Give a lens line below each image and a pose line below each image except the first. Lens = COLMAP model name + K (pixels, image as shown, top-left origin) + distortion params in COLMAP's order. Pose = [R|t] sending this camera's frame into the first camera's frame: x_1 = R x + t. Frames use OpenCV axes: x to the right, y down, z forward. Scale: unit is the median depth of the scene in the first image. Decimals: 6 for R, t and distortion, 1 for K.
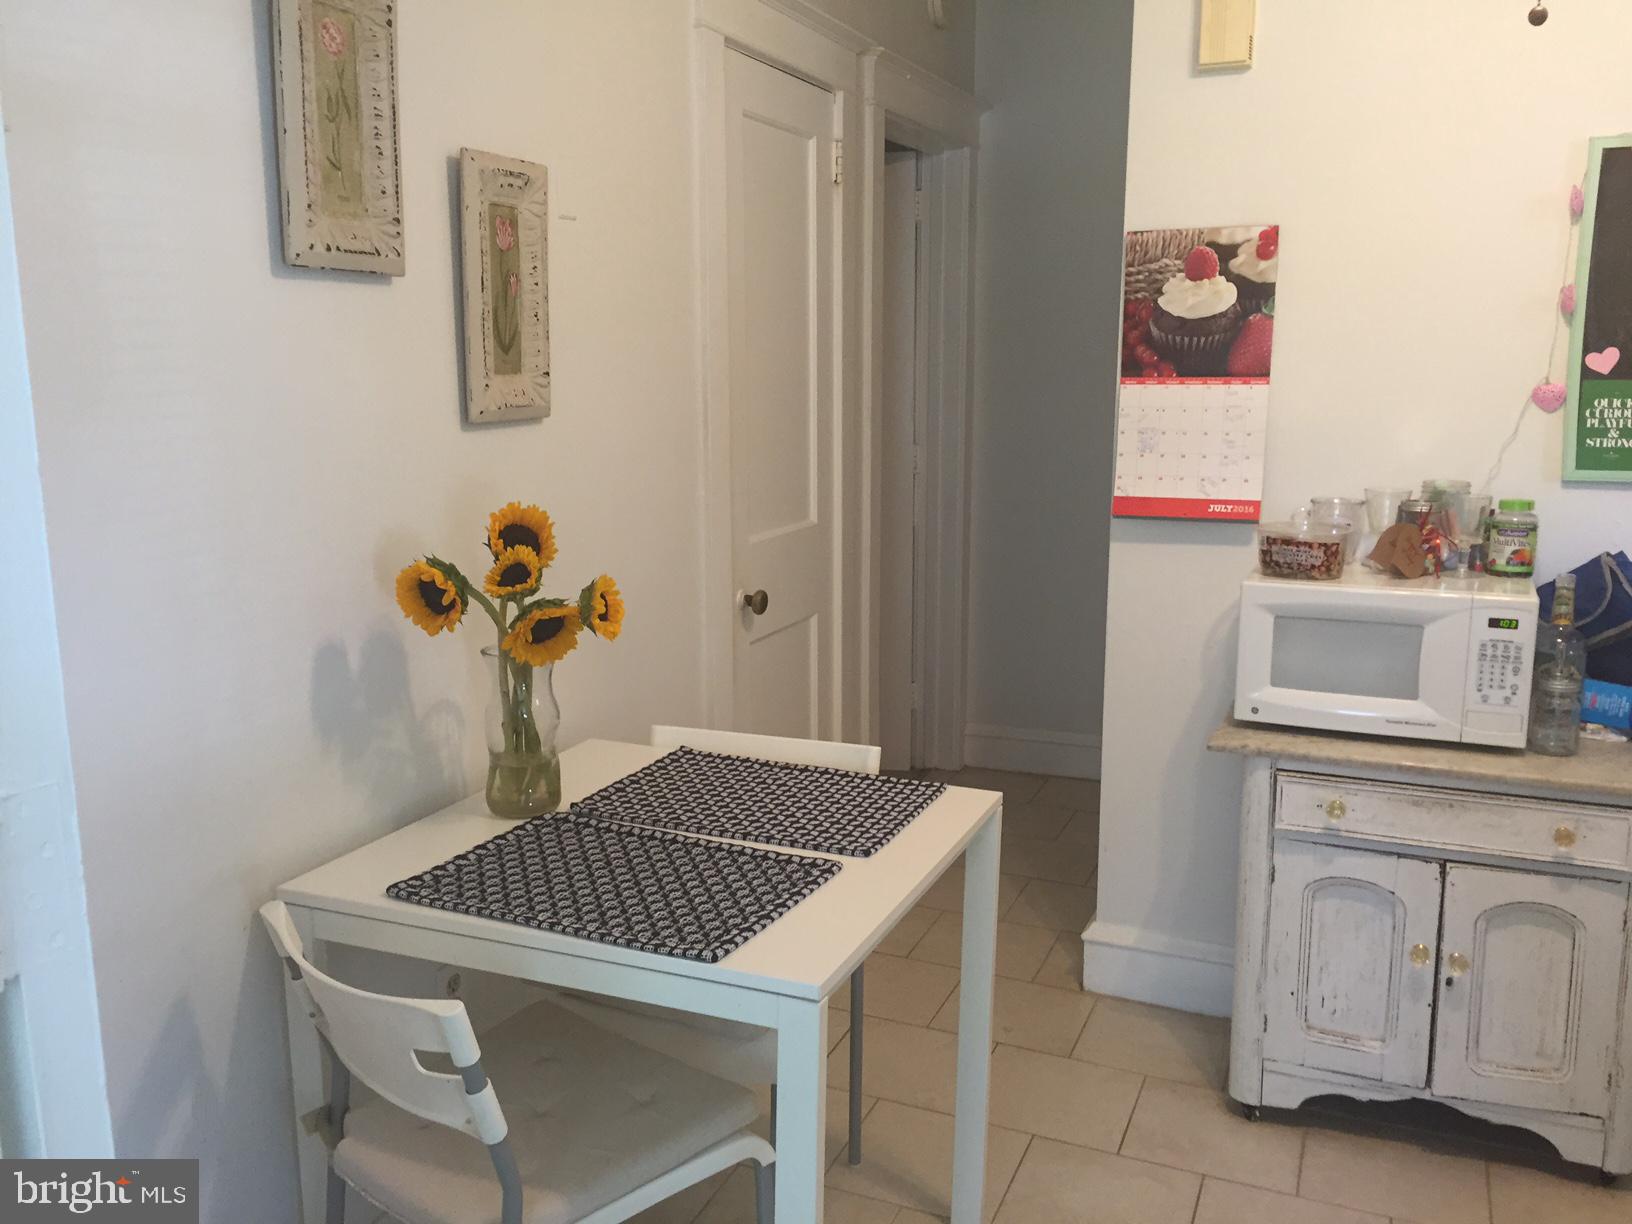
lens RADIAL K [[1387.1, 0, 813.6], [0, 1387.1, 608.6], [0, 0, 1]] dist [0.051097, -0.072406]
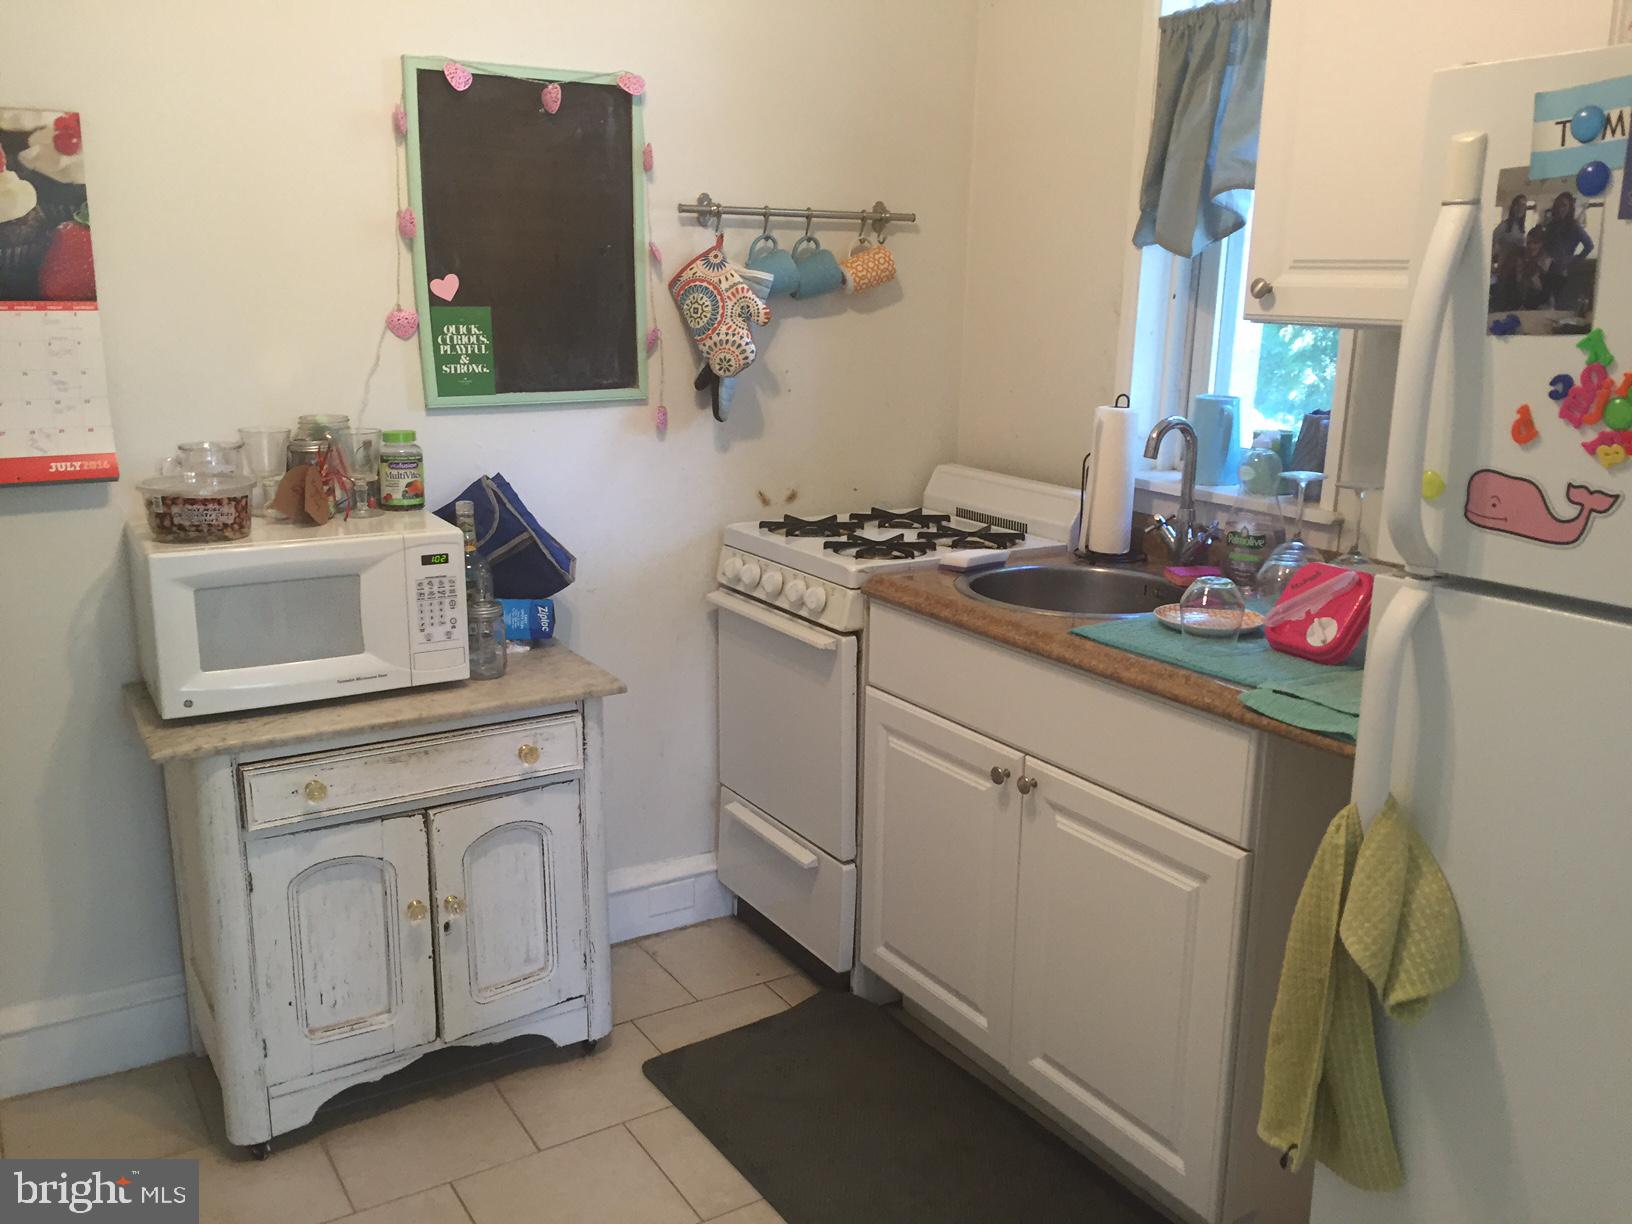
lens RADIAL K [[1387.1, 0, 816.7], [0, 1387.1, 613.7], [0, 0, 1]] dist [0.051097, -0.072406]
pose [[0.566377, -0.181645, 0.803880, -0.139222], [0.129613, 0.982903, 0.130778, -0.042090], [-0.813891, 0.030124, 0.580237, 0.202041]]
